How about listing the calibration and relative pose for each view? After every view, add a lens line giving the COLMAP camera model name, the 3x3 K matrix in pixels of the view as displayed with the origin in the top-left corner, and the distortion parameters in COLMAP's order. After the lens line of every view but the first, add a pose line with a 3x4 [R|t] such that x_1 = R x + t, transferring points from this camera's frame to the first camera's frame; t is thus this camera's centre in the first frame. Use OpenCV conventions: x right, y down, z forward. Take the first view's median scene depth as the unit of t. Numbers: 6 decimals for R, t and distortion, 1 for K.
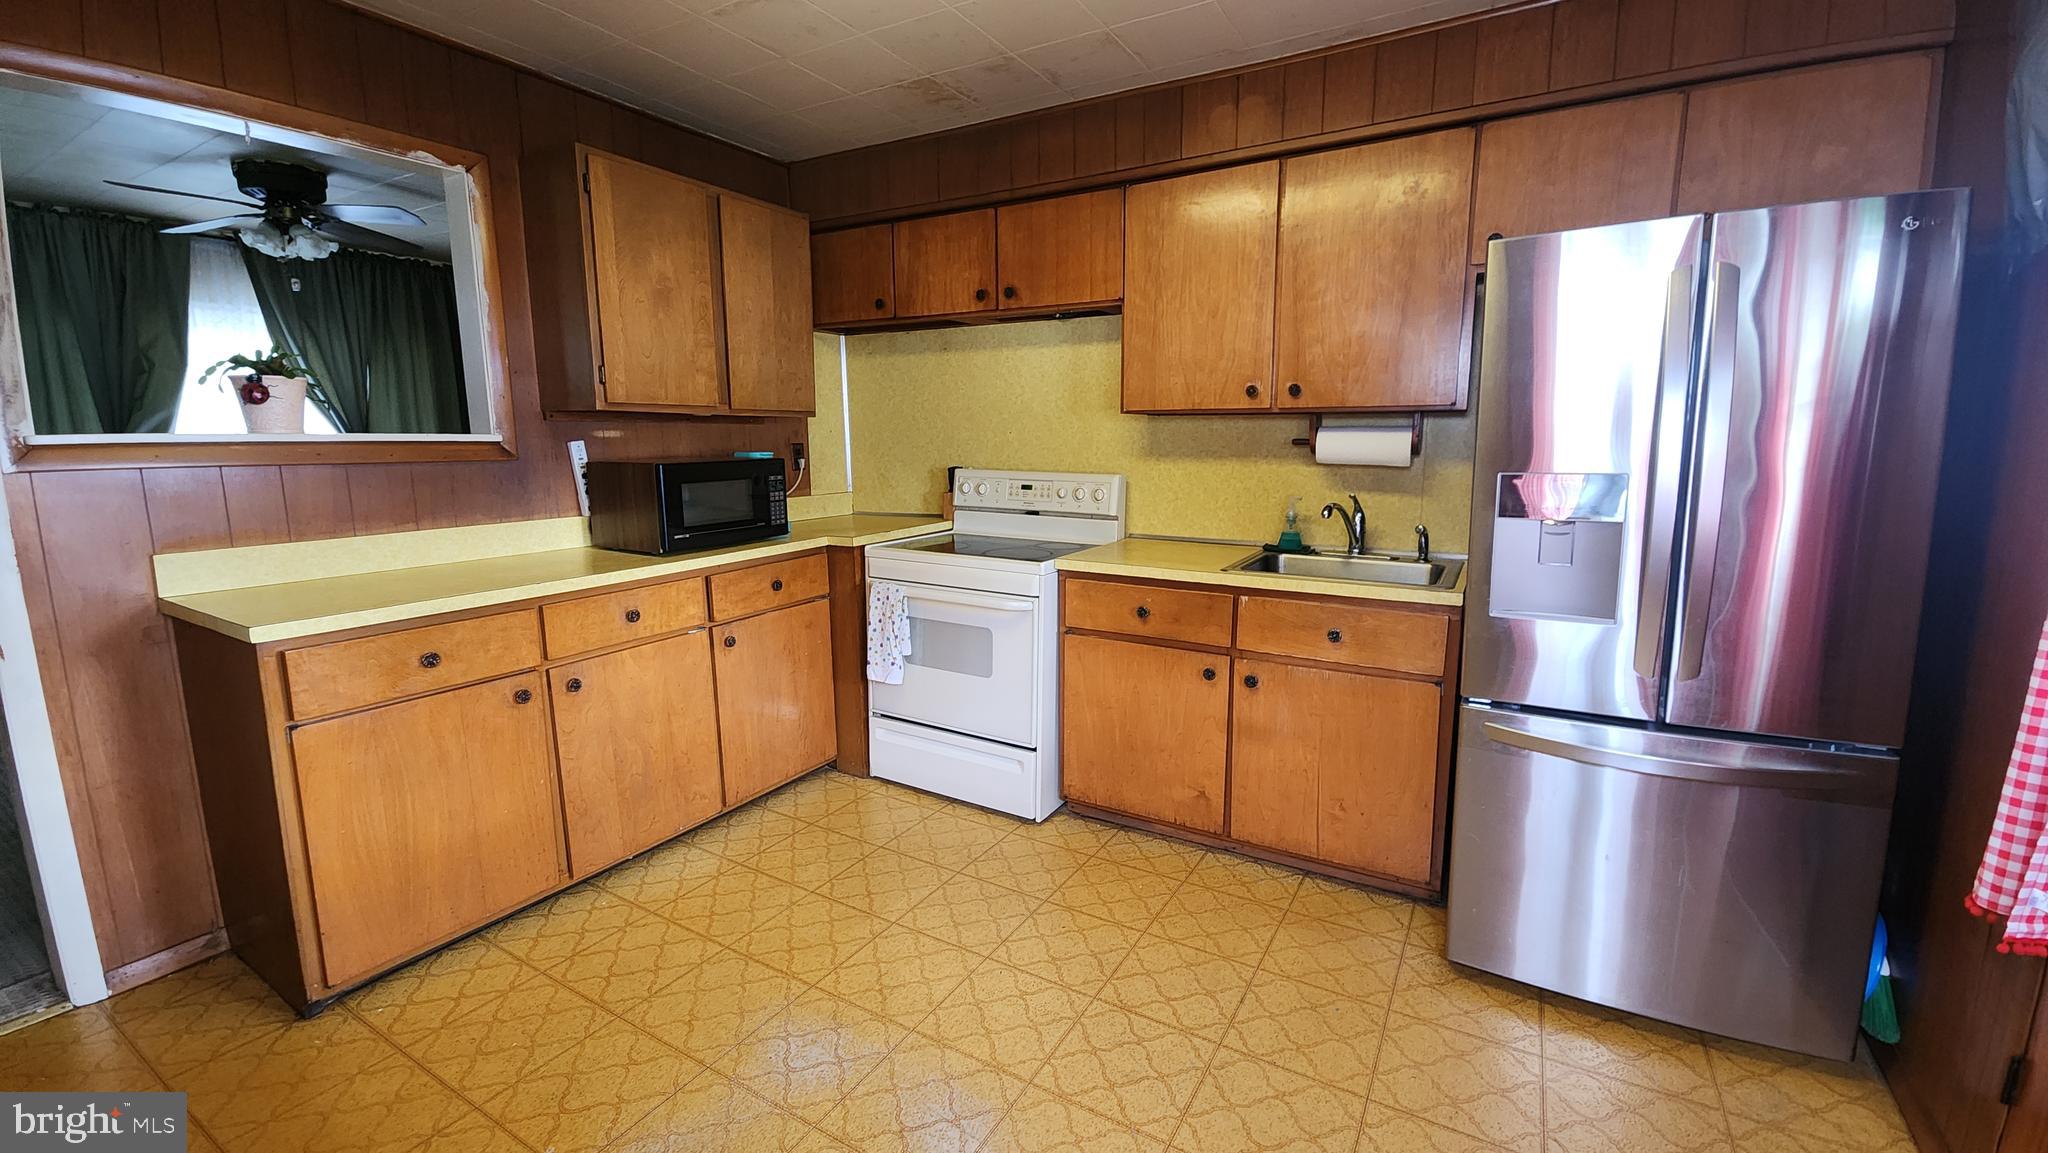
lens RADIAL K [[838.8, 0, 1033.5], [0, 838.8, 570.3], [0, 0, 1]] dist [0.011056, -0.006185]
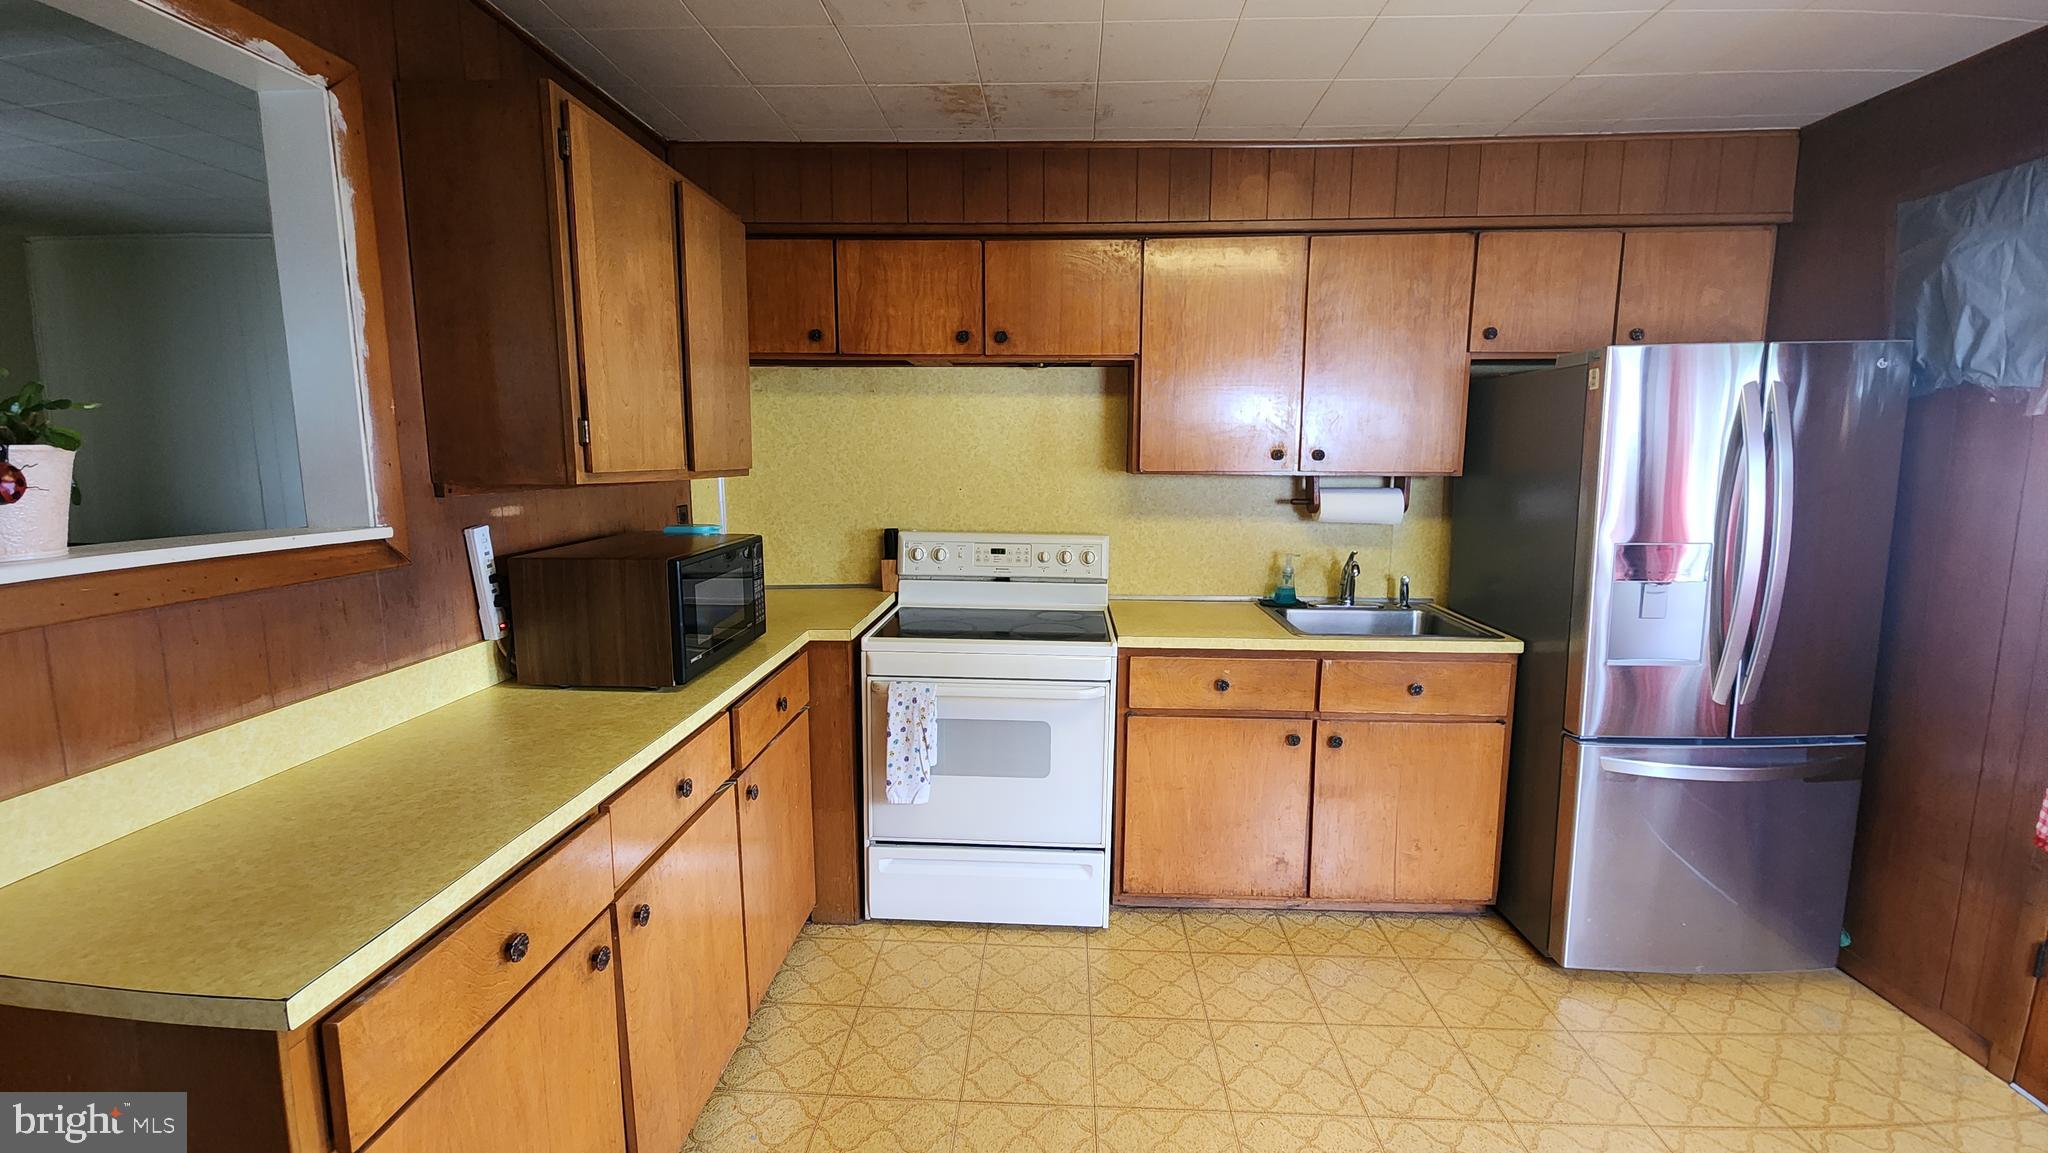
lens RADIAL K [[838.8, 0, 1033.5], [0, 838.8, 570.3], [0, 0, 1]] dist [0.011056, -0.006185]
pose [[0.882737, -0.060905, 0.465904, -0.458653], [0.070490, 0.997508, -0.003156, -0.085648], [-0.464550, 0.035627, 0.884830, 0.223296]]
